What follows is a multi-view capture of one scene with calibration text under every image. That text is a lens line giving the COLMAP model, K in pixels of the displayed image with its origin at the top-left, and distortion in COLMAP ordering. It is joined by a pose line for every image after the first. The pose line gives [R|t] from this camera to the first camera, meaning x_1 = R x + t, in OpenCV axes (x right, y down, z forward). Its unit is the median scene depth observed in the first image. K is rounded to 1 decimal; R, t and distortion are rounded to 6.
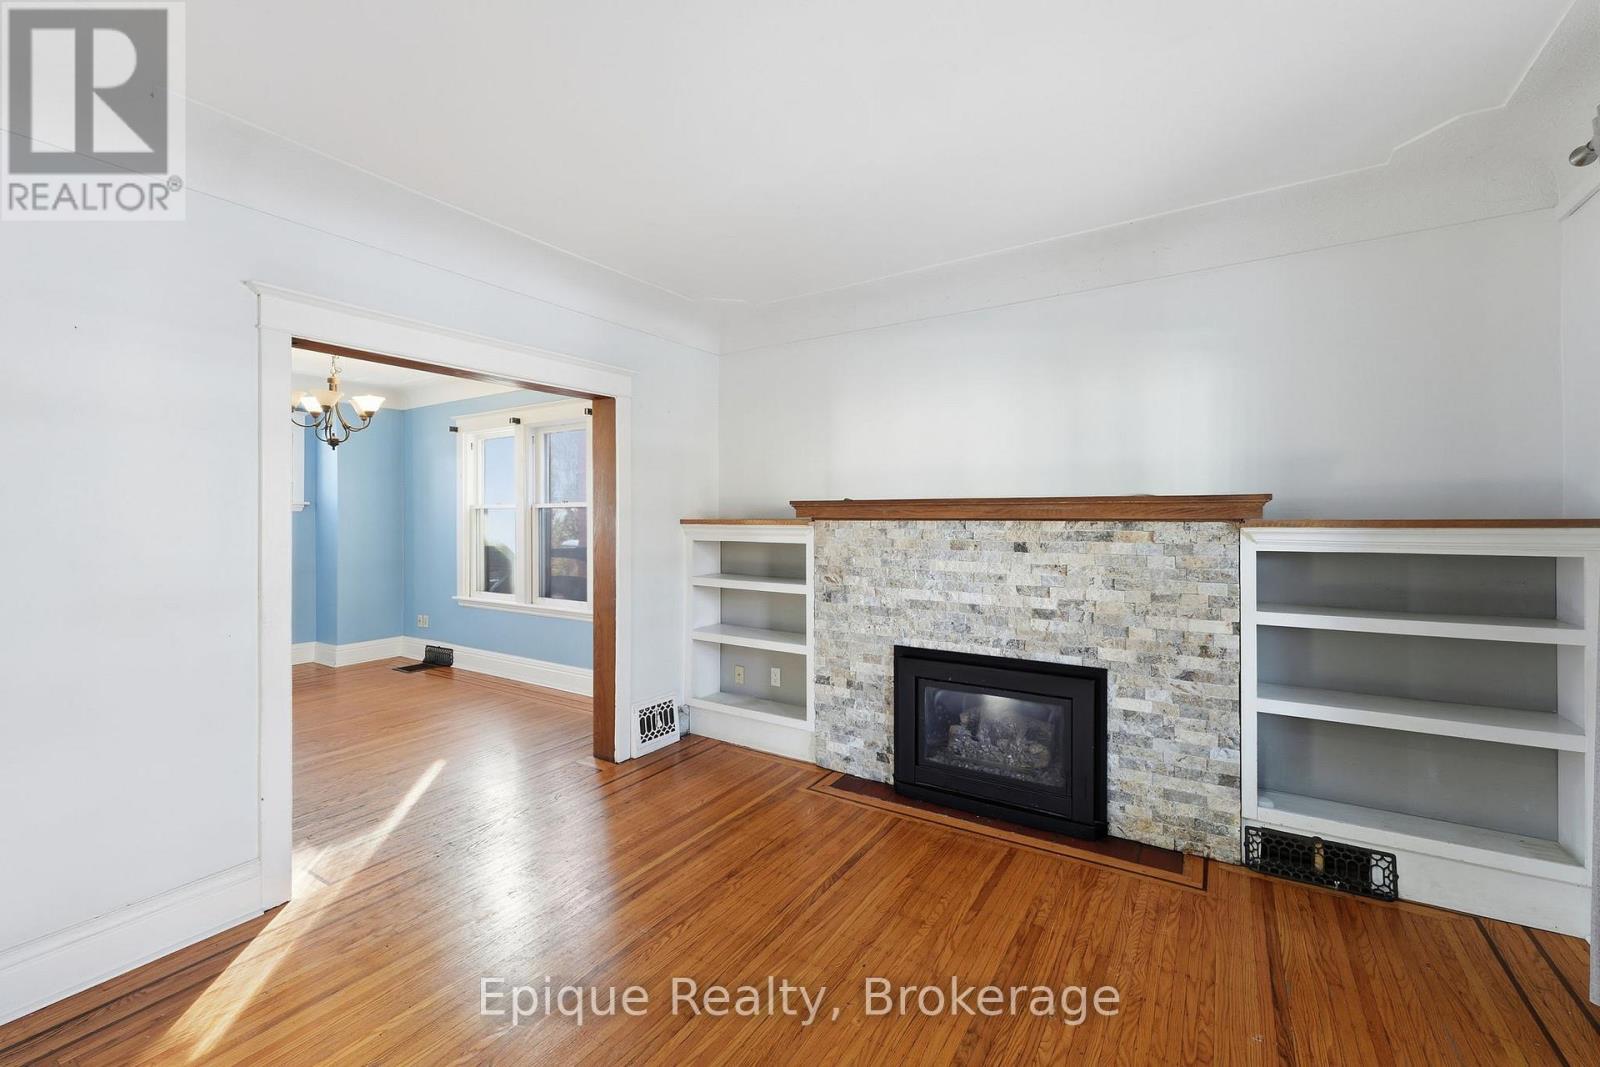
lens RADIAL K [[650.5, 0, 798.2], [0, 650.5, 525.4], [0, 0, 1]] dist [0.000316, -0.000219]
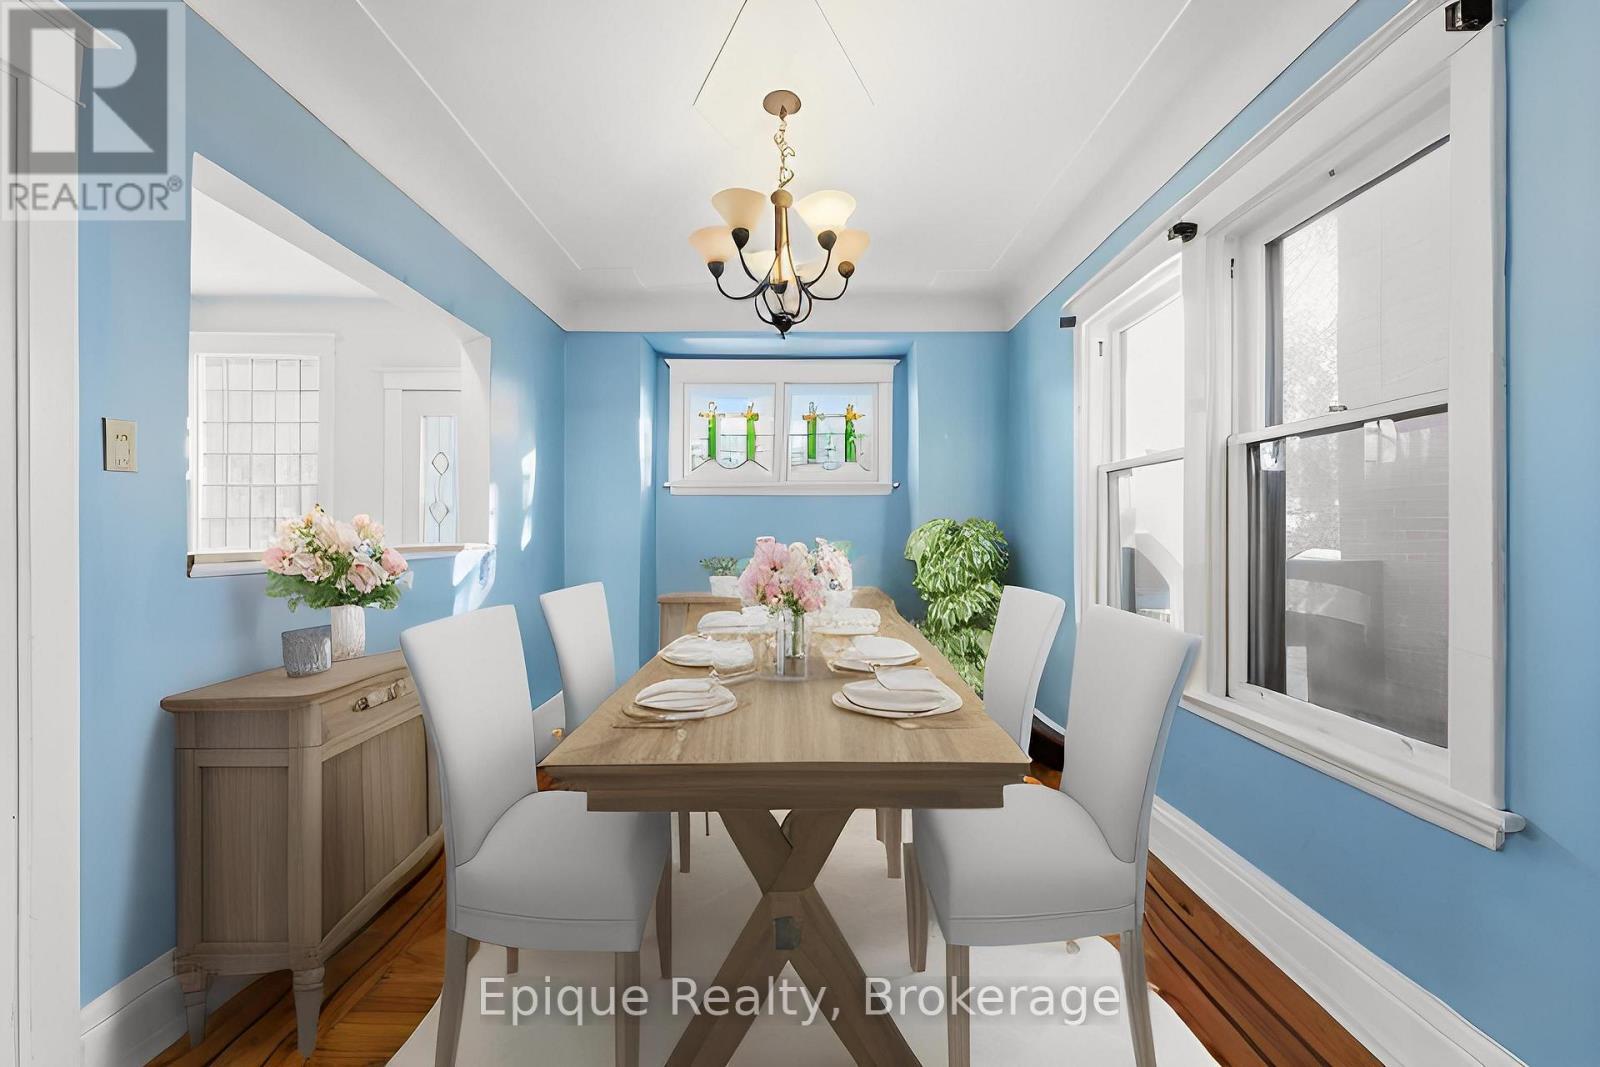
lens RADIAL K [[707.9, 0, 802.0], [0, 707.9, 539.6], [0, 0, 1]] dist [-0.000968, 0.000274]
pose [[0.582178, 0.003104, -0.813056, -0.218962], [-0.004560, 0.999989, 0.000552, 0.026428], [0.813049, 0.003386, 0.582186, 0.559214]]
